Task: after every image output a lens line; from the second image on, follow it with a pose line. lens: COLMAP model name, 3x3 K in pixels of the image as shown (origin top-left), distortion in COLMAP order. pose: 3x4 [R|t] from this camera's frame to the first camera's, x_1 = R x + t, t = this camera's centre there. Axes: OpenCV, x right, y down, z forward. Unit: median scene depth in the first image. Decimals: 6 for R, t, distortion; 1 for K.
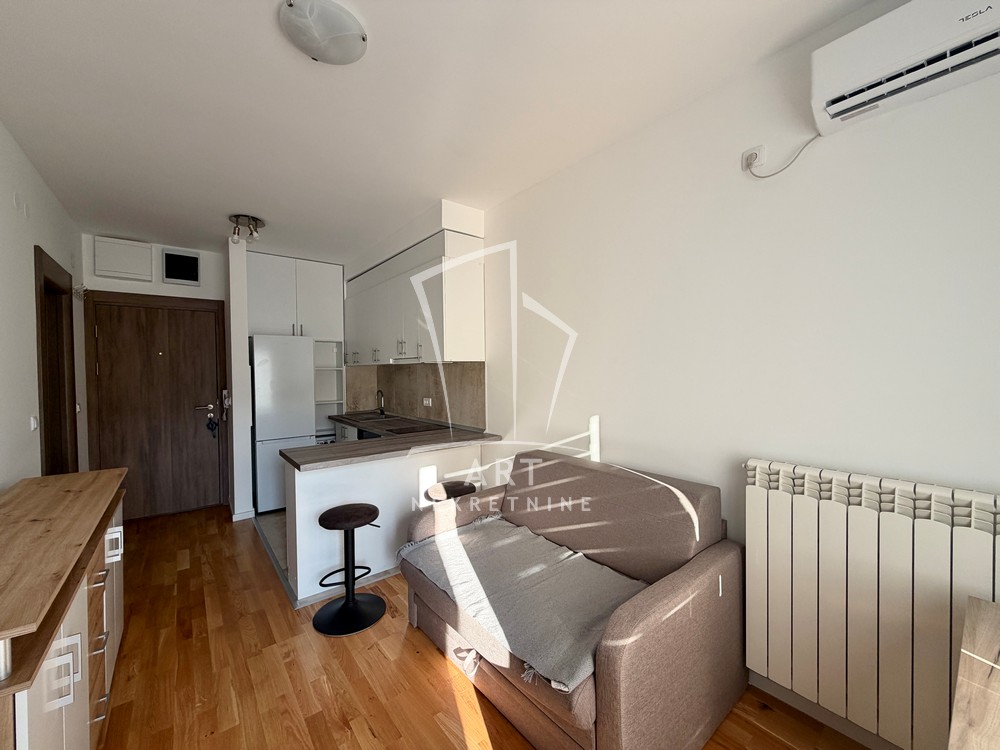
lens RADIAL K [[397.1, 0, 495.8], [0, 397.1, 376.6], [0, 0, 1]] dist [-0.000780, -0.000155]
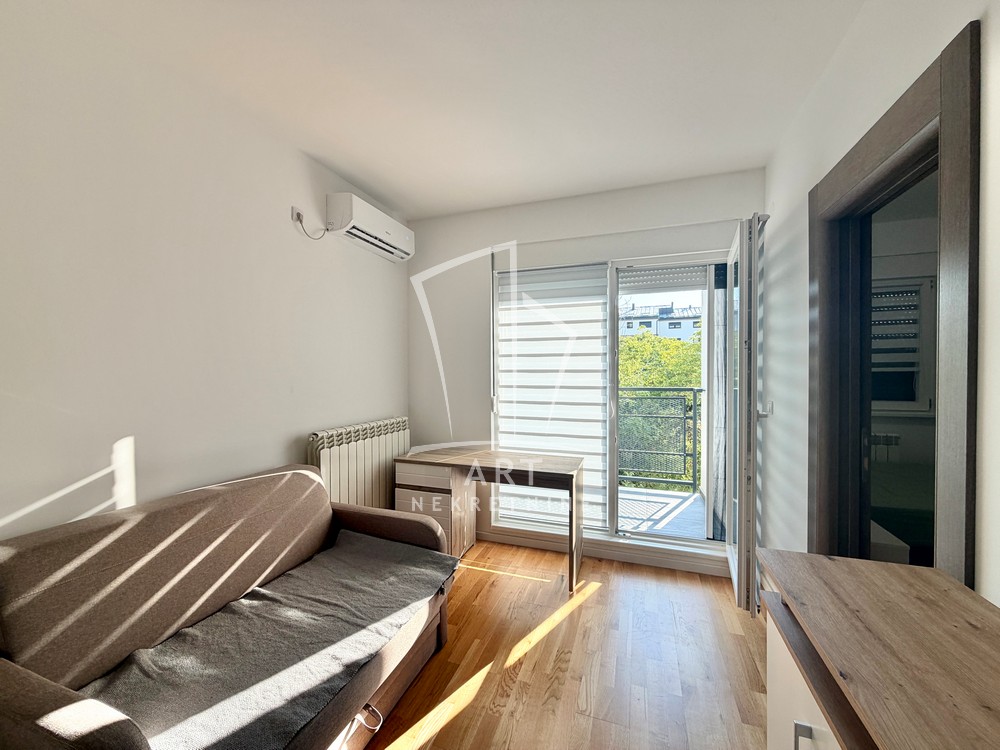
lens RADIAL K [[397.1, 0, 495.8], [0, 397.1, 376.6], [0, 0, 1]] dist [-0.000780, -0.000155]
pose [[-0.525955, 0.003045, 0.850507, -0.389440], [0.023096, 0.999676, 0.010704, 0.002874], [-0.850199, 0.025274, -0.525855, 0.512284]]
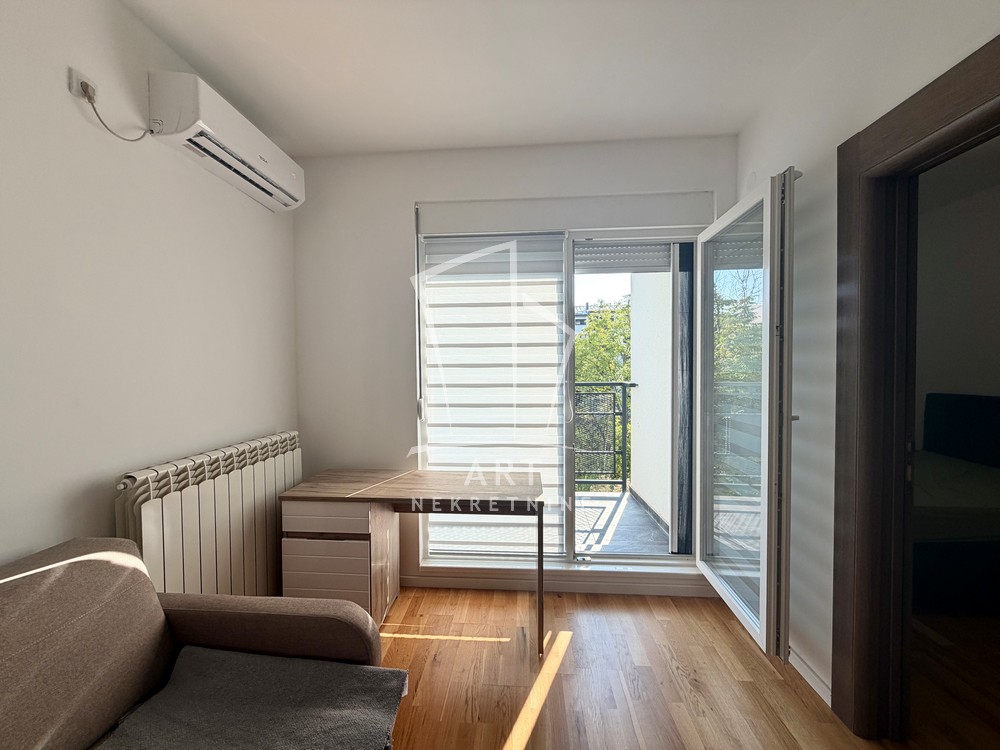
lens RADIAL K [[397.1, 0, 495.8], [0, 397.1, 376.6], [0, 0, 1]] dist [-0.000780, -0.000155]
pose [[-0.734103, 0.000665, 0.679038, -0.199551], [0.029004, 0.999118, 0.030378, 0.001507], [-0.678418, 0.041995, -0.733475, 0.463564]]
